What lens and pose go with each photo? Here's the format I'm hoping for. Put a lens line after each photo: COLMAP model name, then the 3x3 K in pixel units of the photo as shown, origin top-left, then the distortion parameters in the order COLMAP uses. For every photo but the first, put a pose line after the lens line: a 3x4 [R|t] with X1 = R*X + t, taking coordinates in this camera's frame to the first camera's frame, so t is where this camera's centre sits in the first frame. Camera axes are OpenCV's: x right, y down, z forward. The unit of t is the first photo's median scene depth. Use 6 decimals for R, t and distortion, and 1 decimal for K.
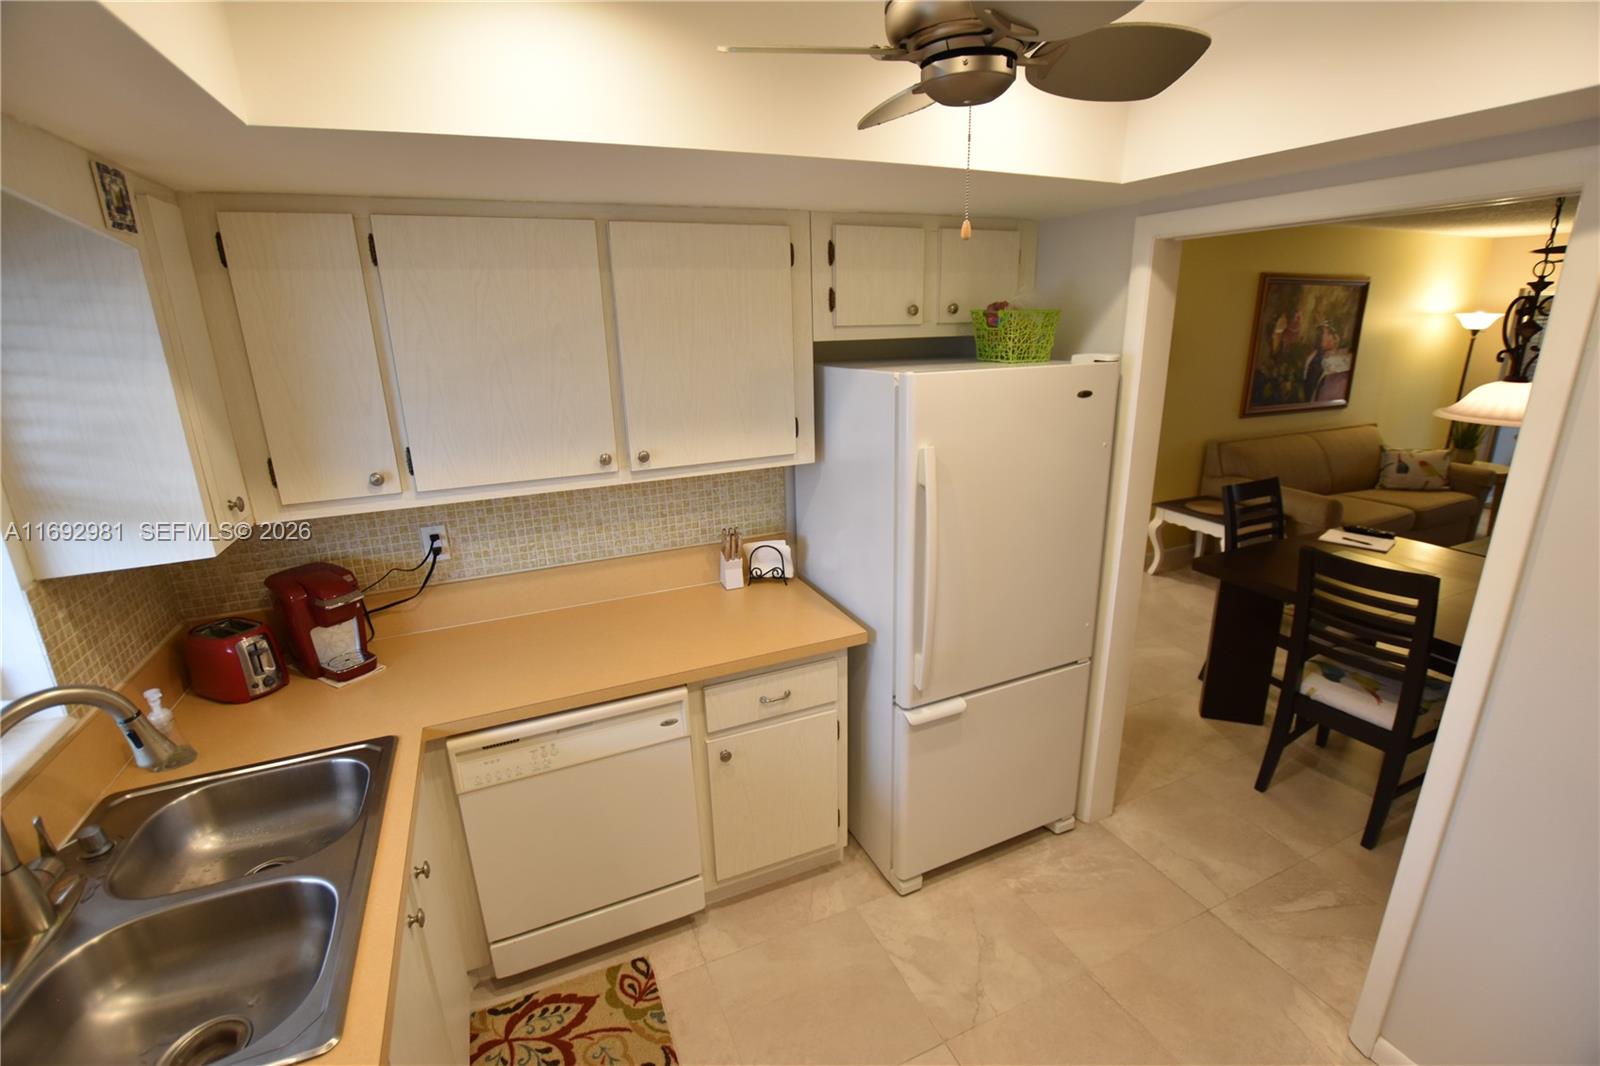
lens RADIAL K [[712.0, 0, 815.4], [0, 712.0, 528.9], [0, 0, 1]] dist [-0.026539, 0.000736]
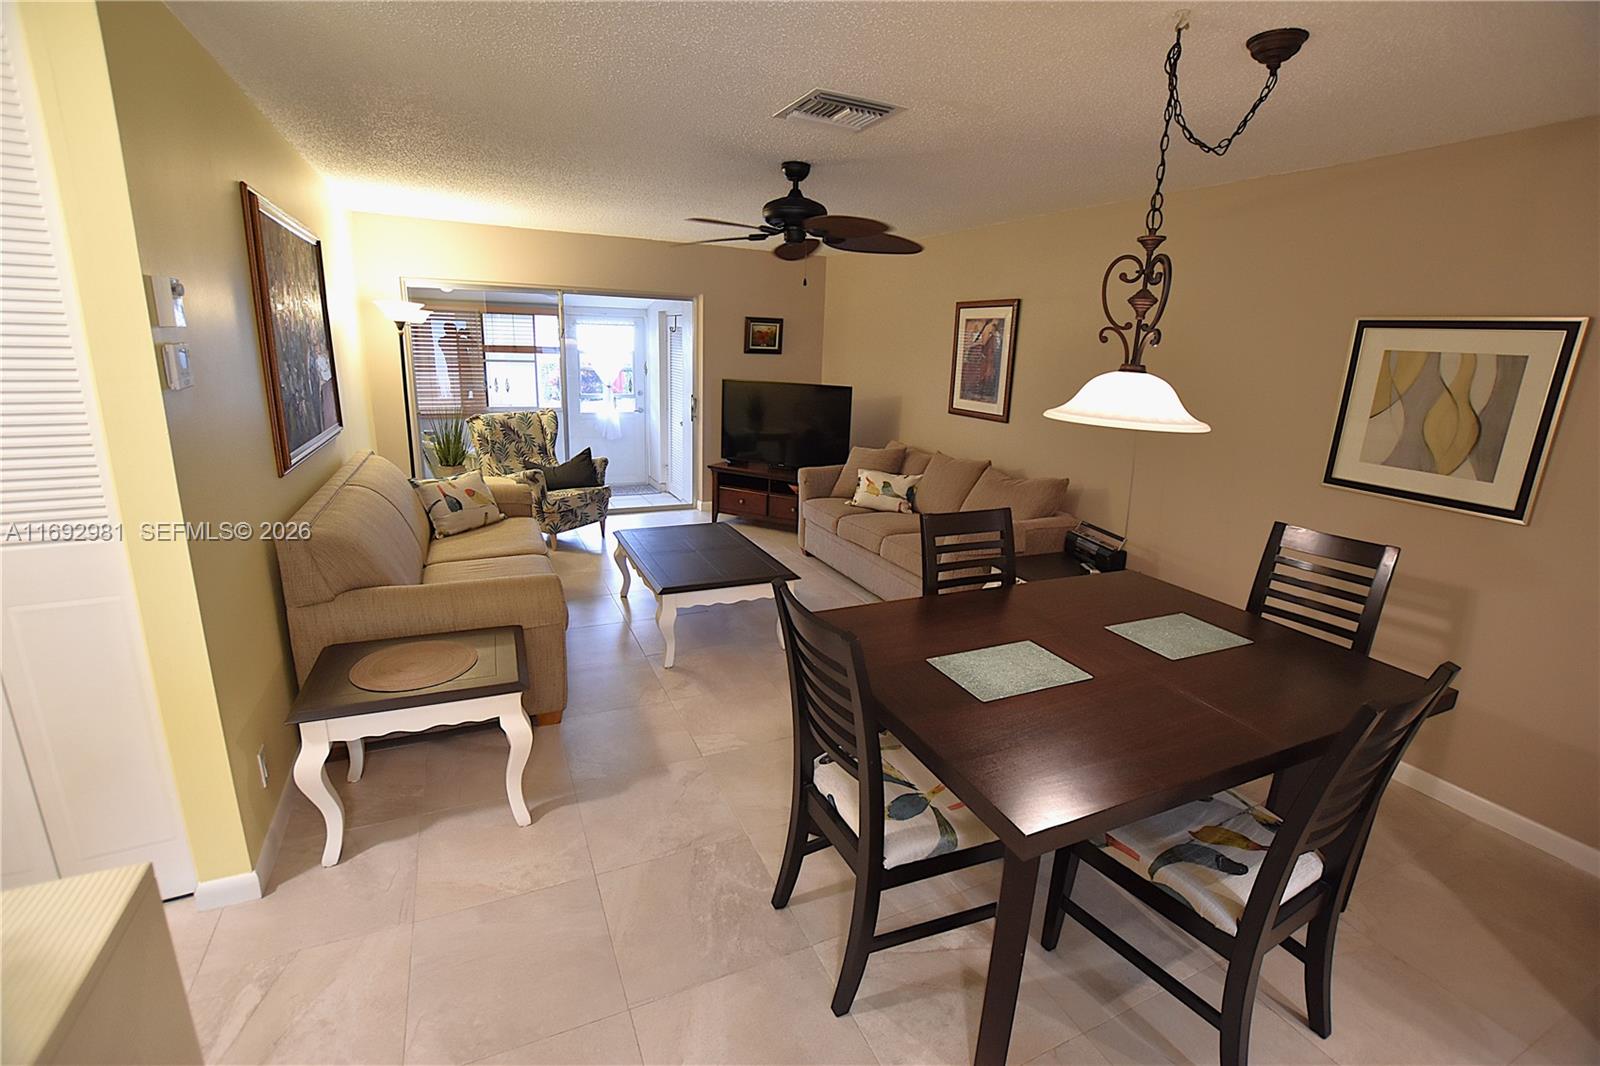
lens RADIAL K [[712.0, 0, 813.8], [0, 712.0, 532.3], [0, 0, 1]] dist [-0.026539, 0.000736]
pose [[-0.028592, -0.237117, 0.971060, 0.096009], [0.248052, 0.939388, 0.236687, -0.143777], [-0.968325, 0.247641, 0.031958, 0.622386]]
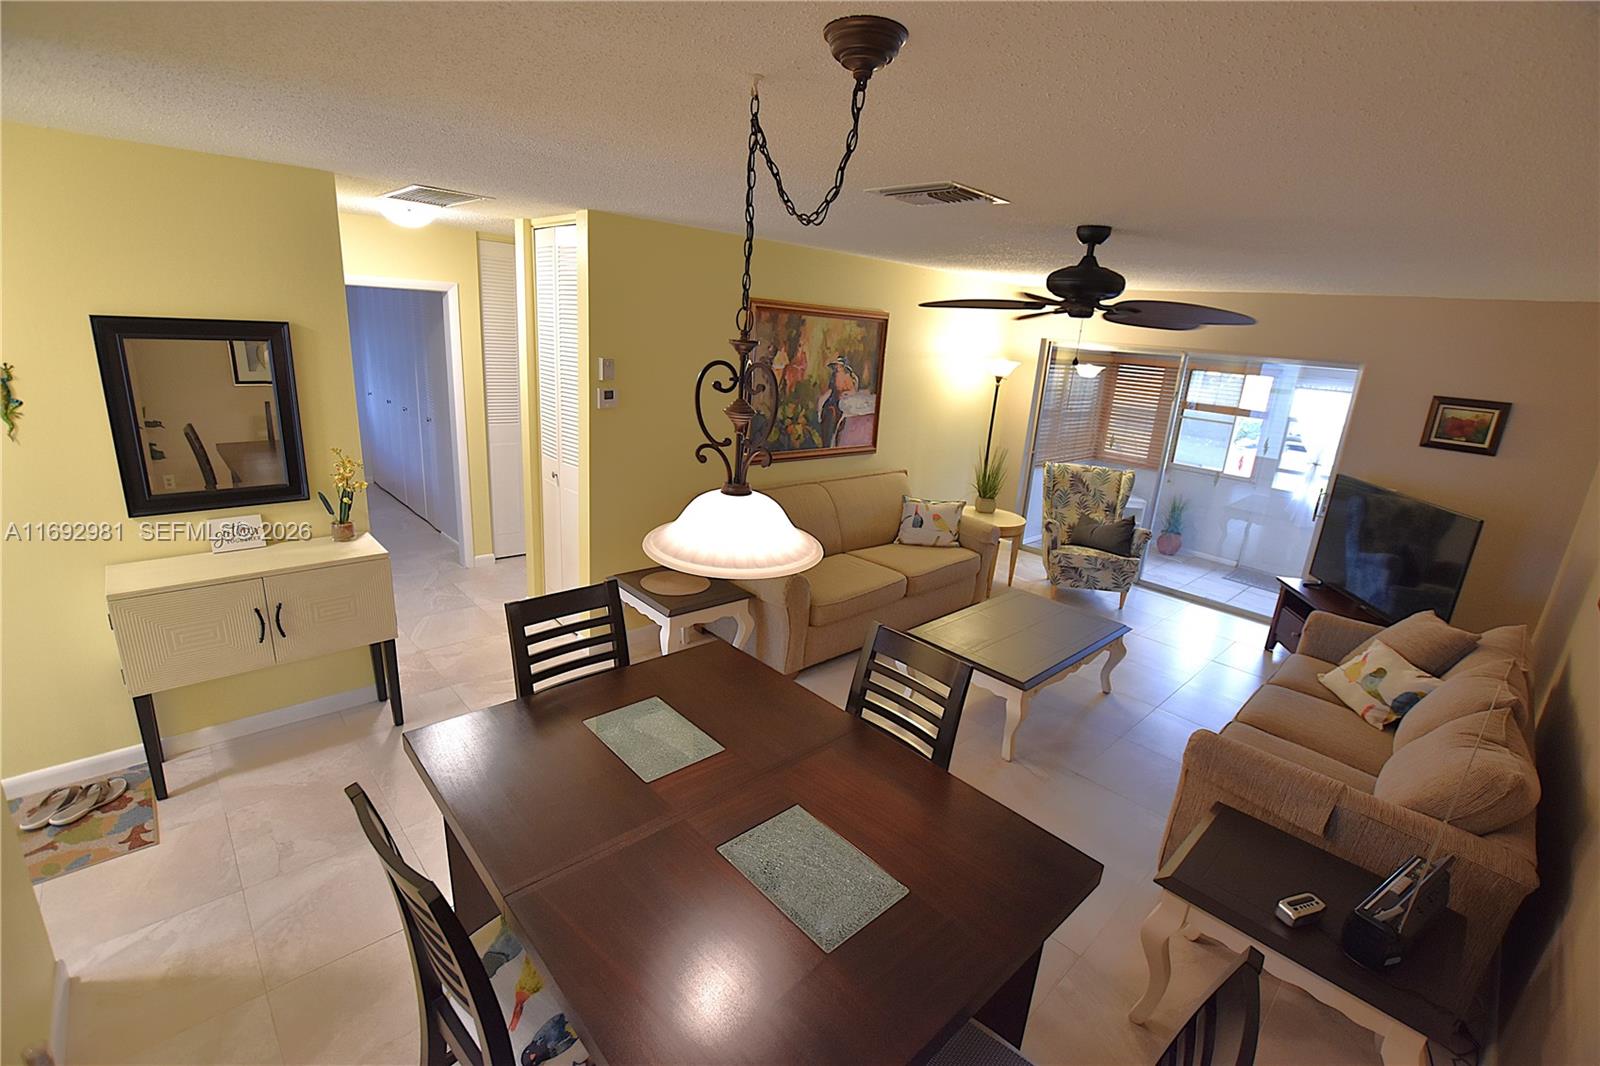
lens RADIAL K [[712.0, 0, 814.5], [0, 712.0, 526.0], [0, 0, 1]] dist [-0.026539, 0.000736]
pose [[0.937734, -0.007800, 0.347266, 0.388417], [0.009394, 0.999952, -0.002906, -0.081632], [-0.347226, 0.005987, 0.937762, 0.163697]]
